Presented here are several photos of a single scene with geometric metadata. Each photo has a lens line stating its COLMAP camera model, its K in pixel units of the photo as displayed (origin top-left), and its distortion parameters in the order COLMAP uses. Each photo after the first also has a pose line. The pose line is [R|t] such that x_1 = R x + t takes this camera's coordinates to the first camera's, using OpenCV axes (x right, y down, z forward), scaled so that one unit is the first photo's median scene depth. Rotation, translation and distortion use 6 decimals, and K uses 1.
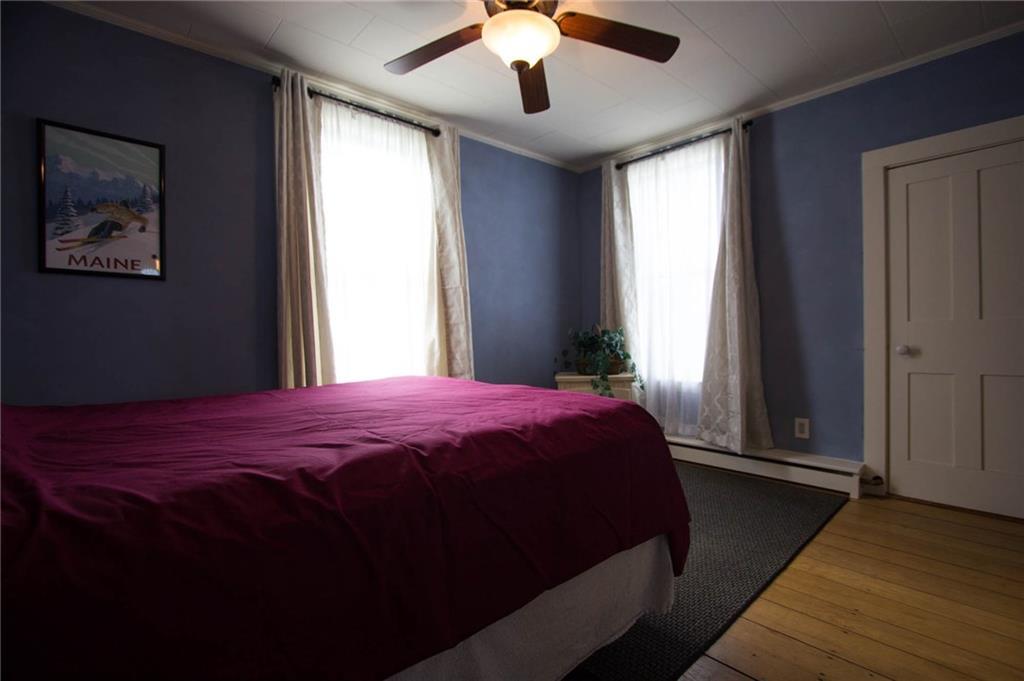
lens RADIAL K [[448.2, 0, 512.7], [0, 448.2, 348.8], [0, 0, 1]] dist [-0.014523, 0.000722]
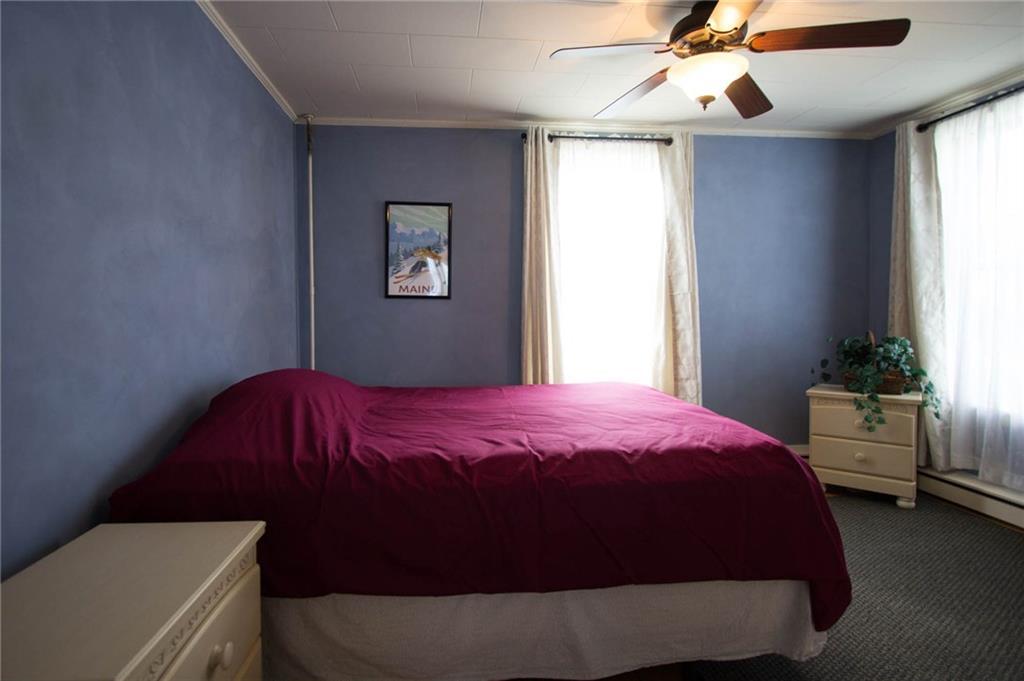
lens RADIAL K [[475.5, 0, 521.1], [0, 475.5, 343.1], [0, 0, 1]] dist [-0.018676, 0.000515]
pose [[0.829334, 0.050638, -0.556454, 0.167443], [-0.033416, 0.998597, 0.041069, -0.057431], [0.557753, -0.015465, 0.829863, -0.085106]]
